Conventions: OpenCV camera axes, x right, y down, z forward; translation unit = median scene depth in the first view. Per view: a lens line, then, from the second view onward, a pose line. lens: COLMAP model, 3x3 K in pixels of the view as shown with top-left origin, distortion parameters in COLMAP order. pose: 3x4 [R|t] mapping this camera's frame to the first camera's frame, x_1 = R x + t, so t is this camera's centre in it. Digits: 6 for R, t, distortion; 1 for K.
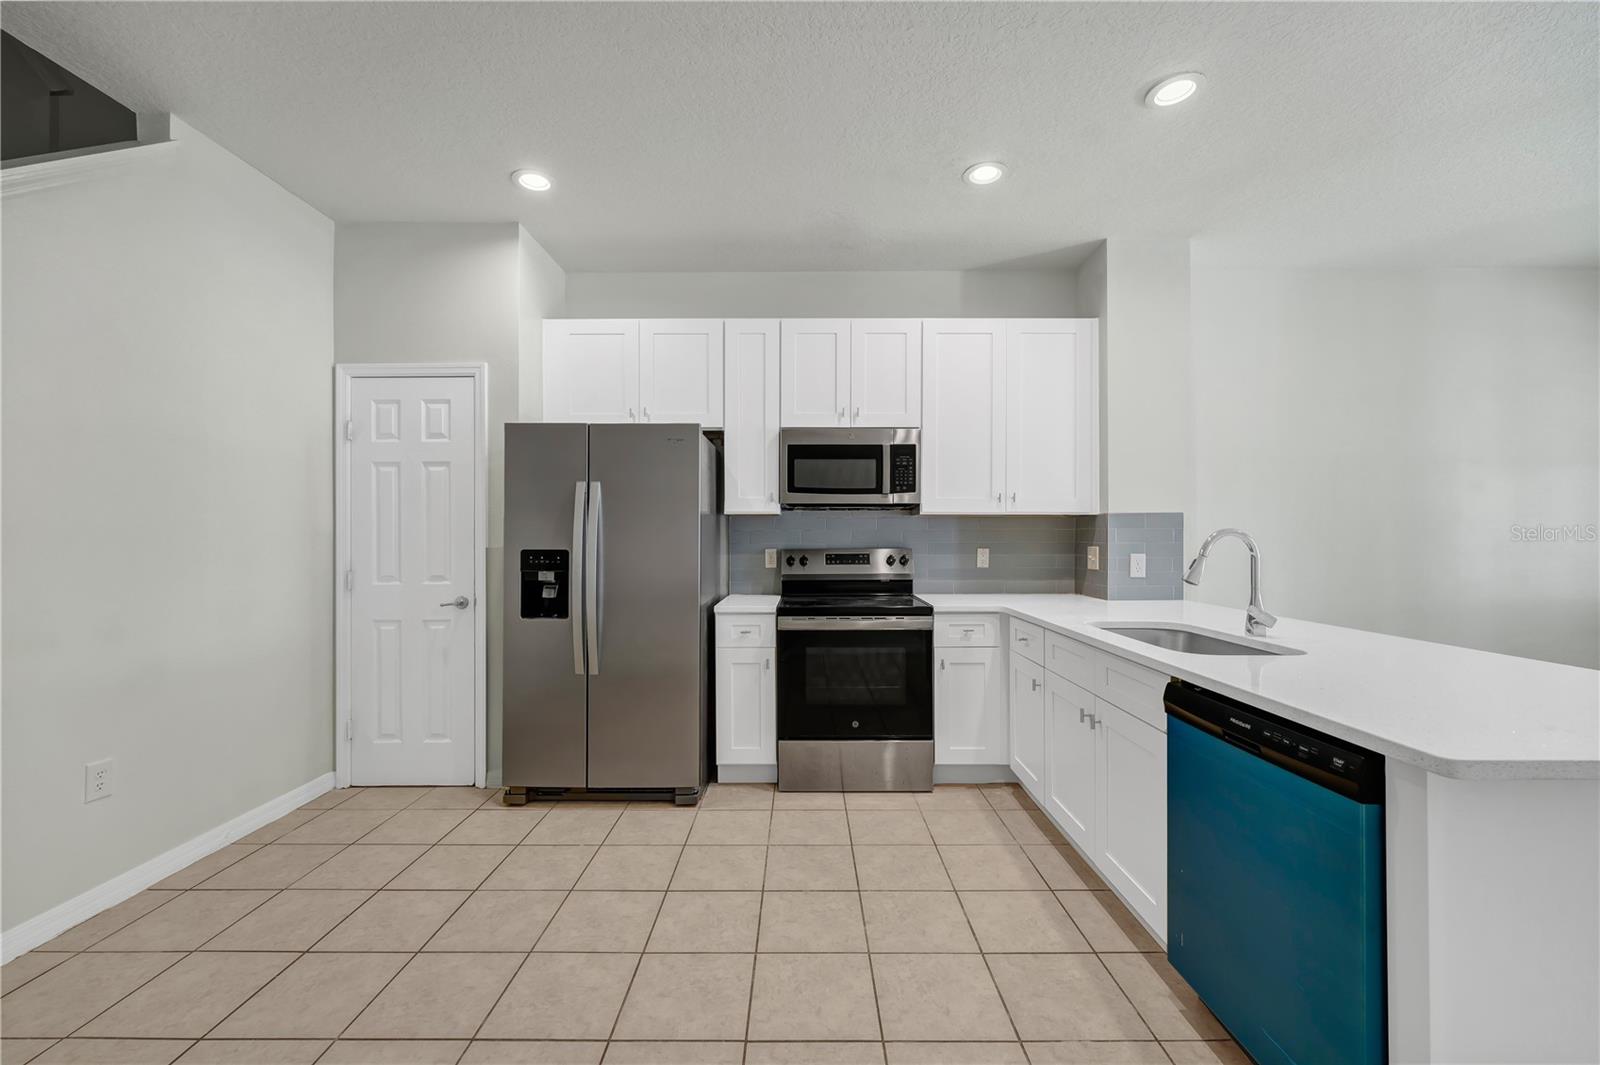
lens RADIAL K [[644.1, 0, 794.3], [0, 644.1, 534.8], [0, 0, 1]] dist [0.000528, -0.000032]
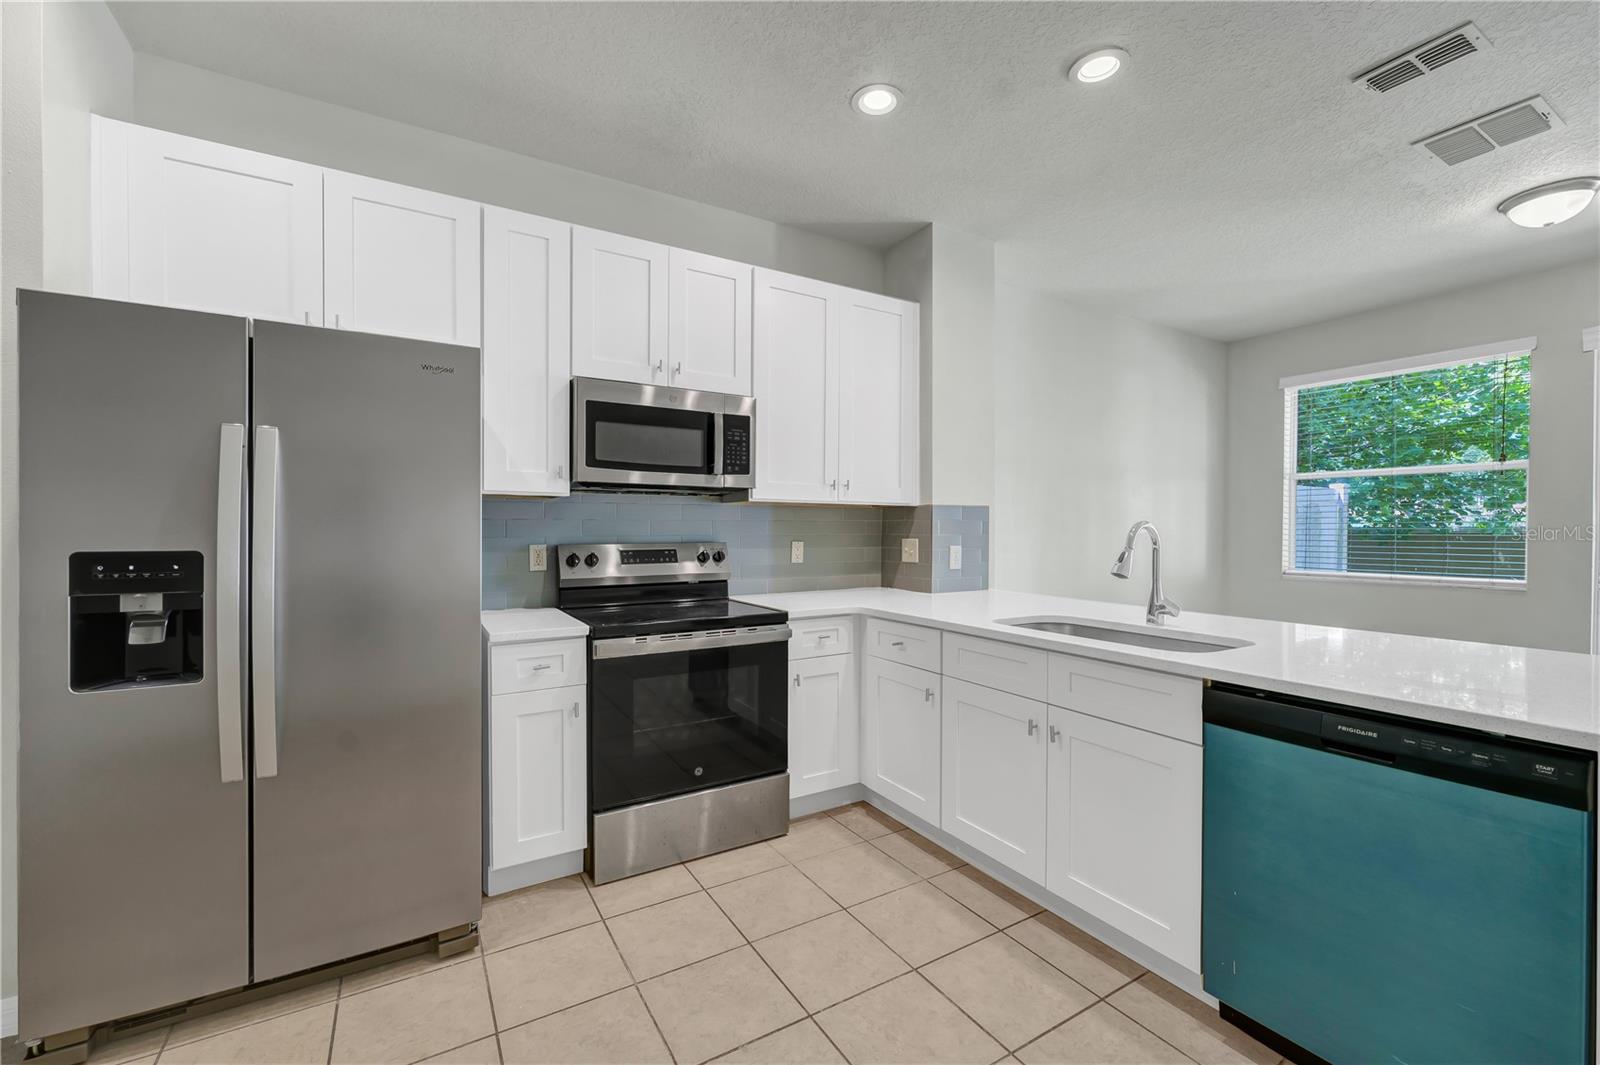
lens RADIAL K [[655.7, 0, 827.3], [0, 655.7, 534.4], [0, 0, 1]] dist [-0.001088, -0.000402]
pose [[0.848301, -0.002599, 0.529507, -0.183283], [-0.004122, 0.999925, 0.011512, 0.001002], [-0.529498, -0.011949, 0.848227, 0.248561]]
